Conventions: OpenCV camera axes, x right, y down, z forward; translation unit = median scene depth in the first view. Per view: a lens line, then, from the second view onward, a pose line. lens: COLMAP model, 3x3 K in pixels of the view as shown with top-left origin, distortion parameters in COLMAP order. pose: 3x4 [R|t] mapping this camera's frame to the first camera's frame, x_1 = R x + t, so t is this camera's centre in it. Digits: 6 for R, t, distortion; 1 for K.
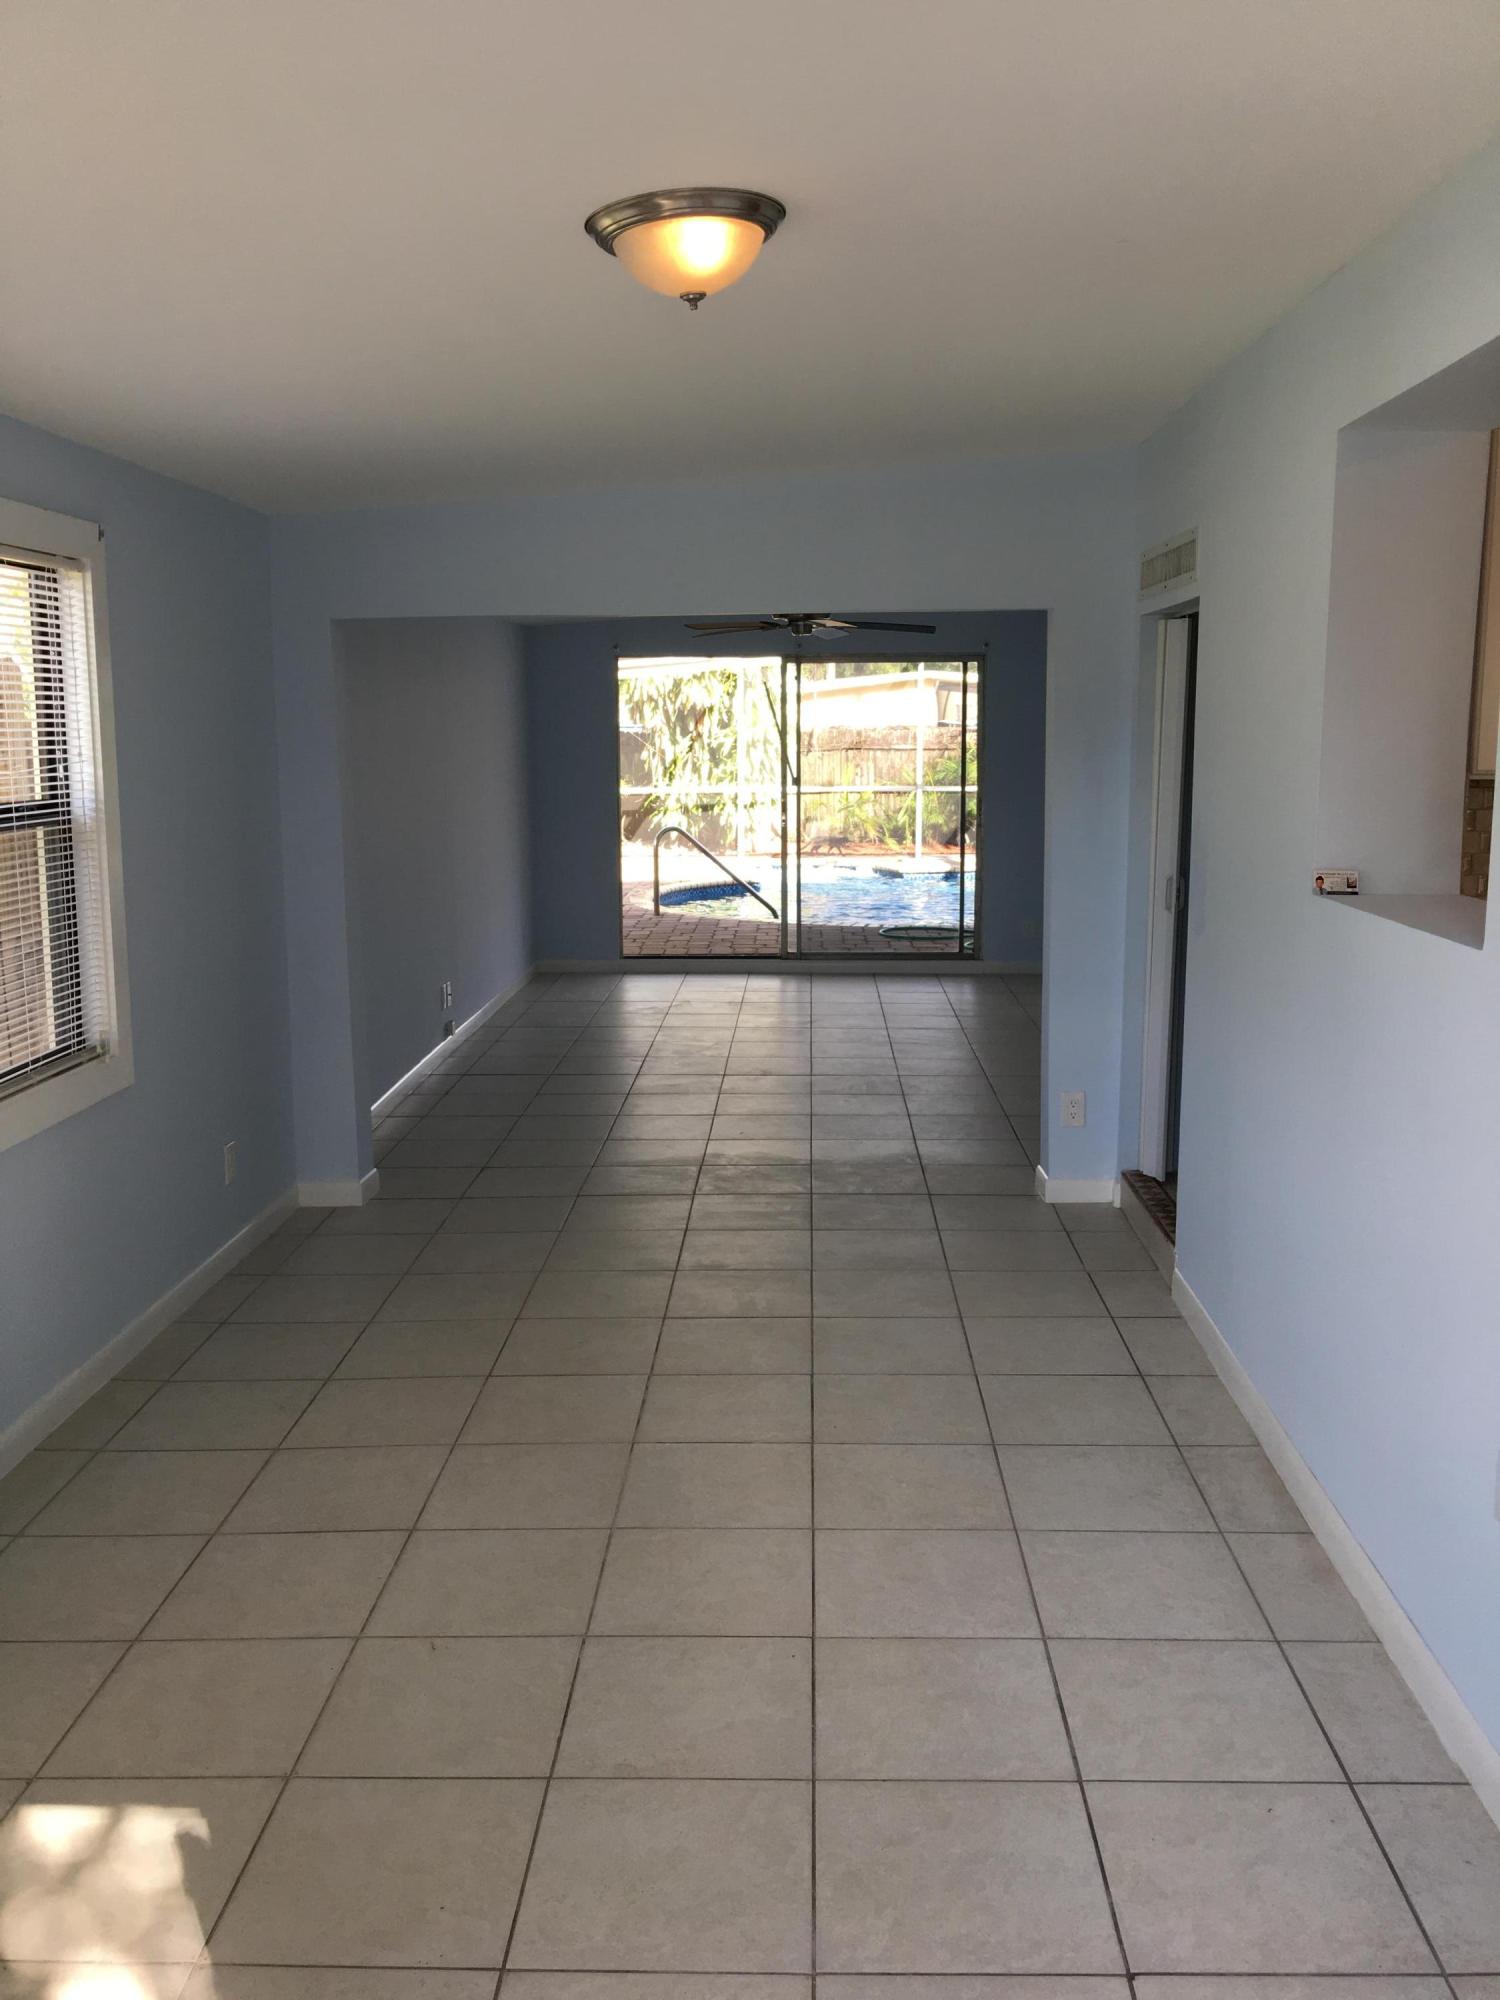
lens RADIAL K [[1703.3, 0, 752.1], [0, 1703.3, 988.3], [0, 0, 1]] dist [0.070000, -0.128922]
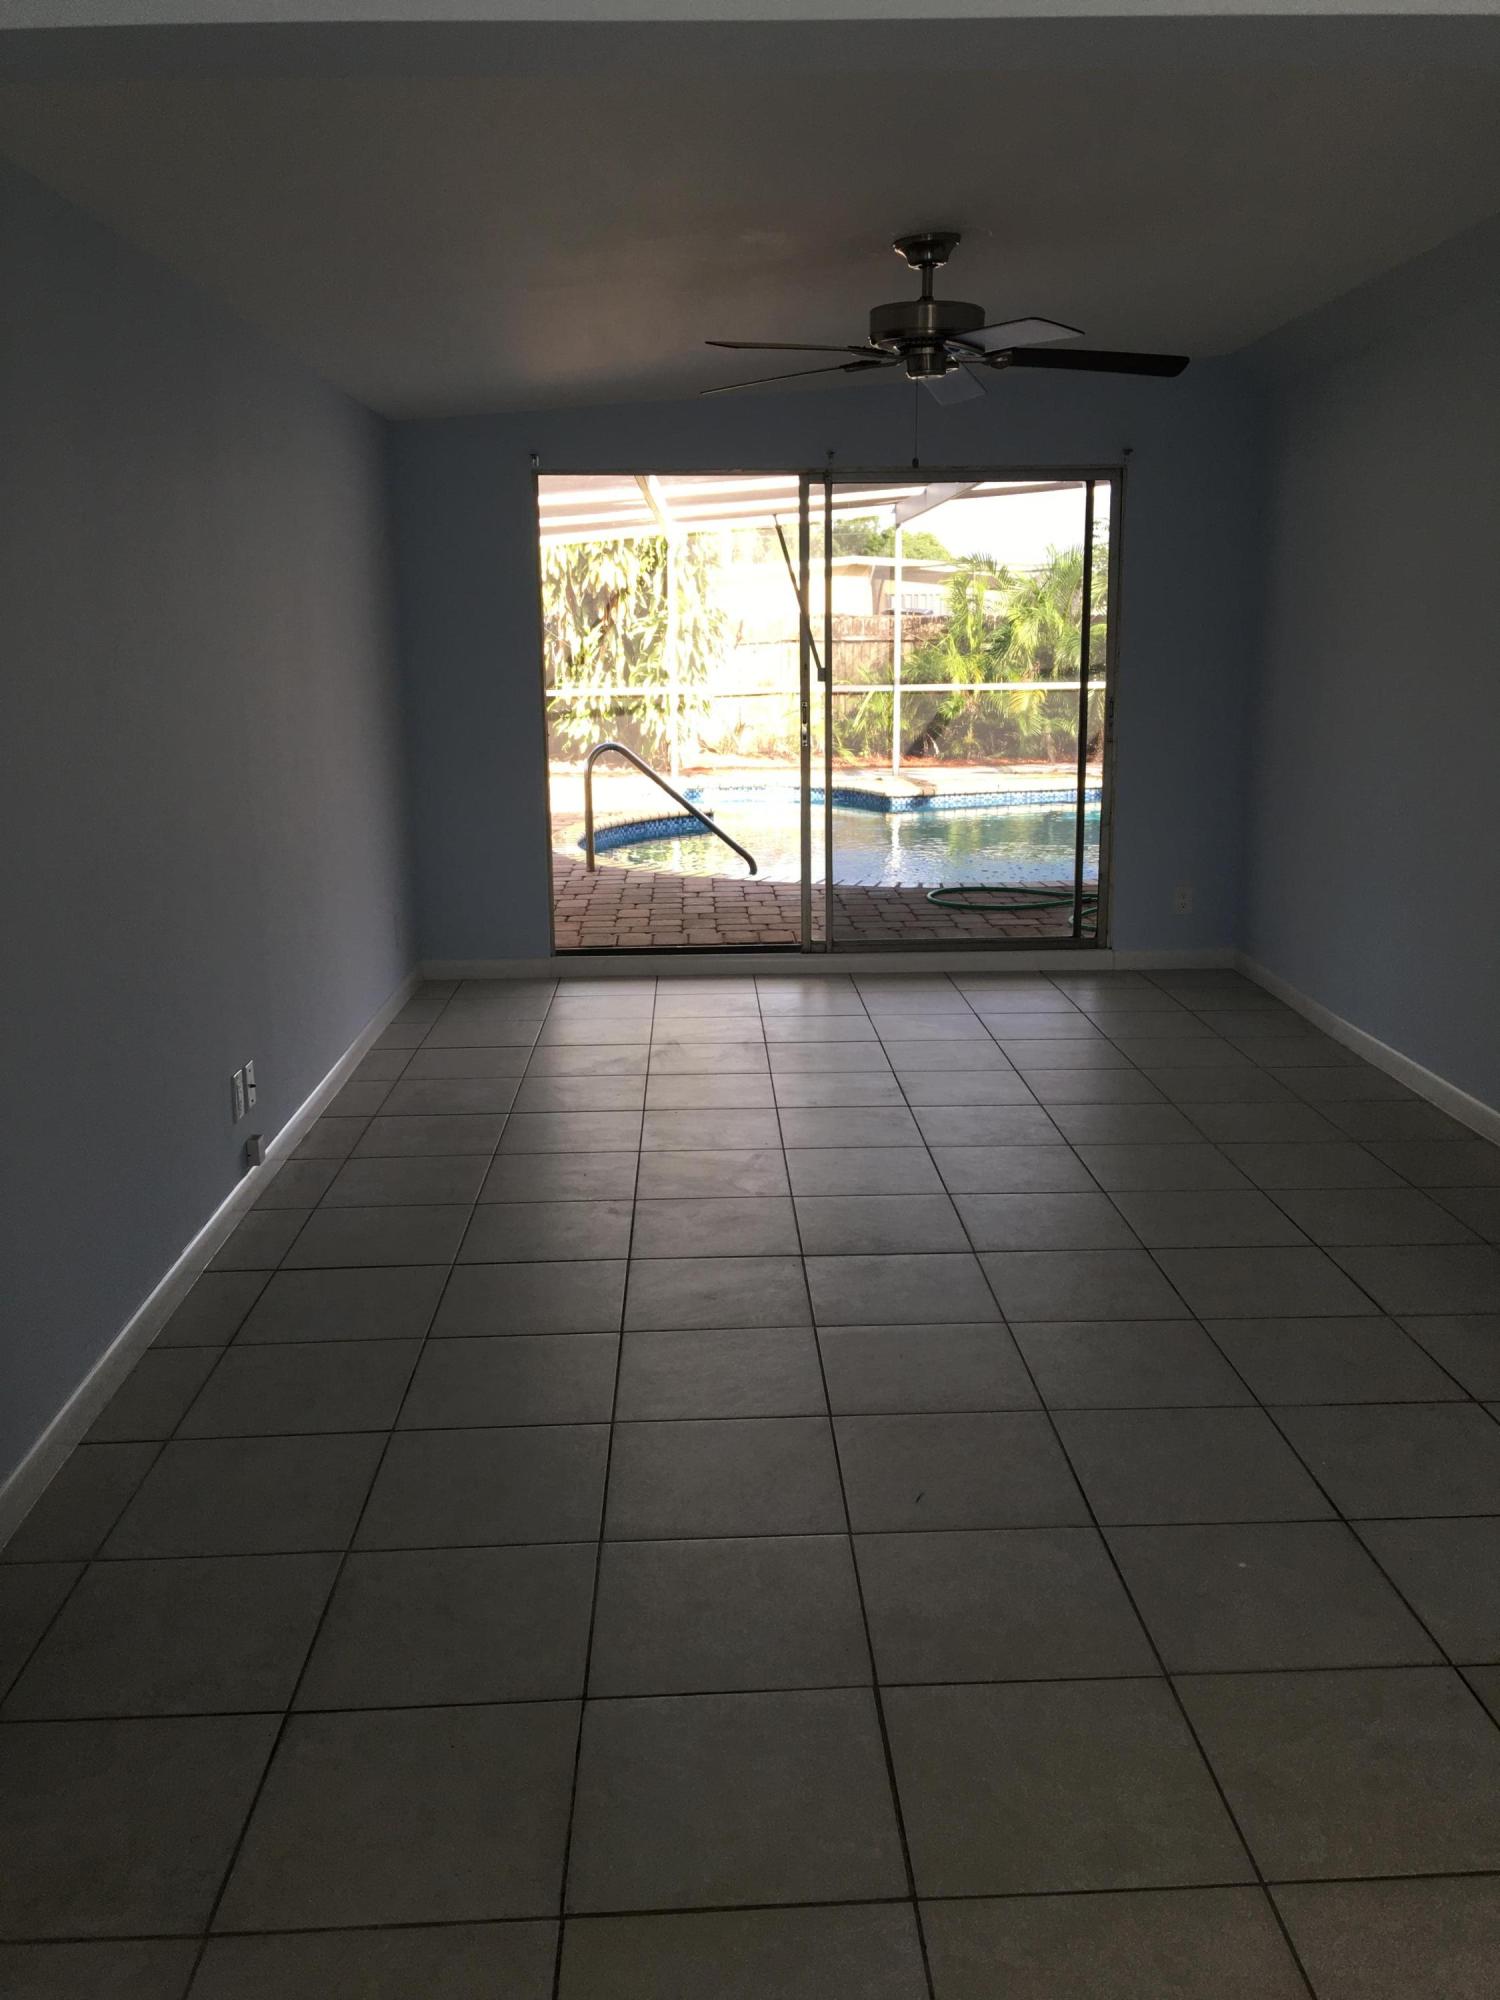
lens RADIAL K [[1703.3, 0, 752.1], [0, 1703.3, 988.3], [0, 0, 1]] dist [0.070000, -0.128922]
pose [[0.997632, -0.019029, 0.066093, -0.045618], [0.015320, 0.998303, 0.056176, -0.040904], [-0.067050, -0.055031, 0.996231, 0.363537]]
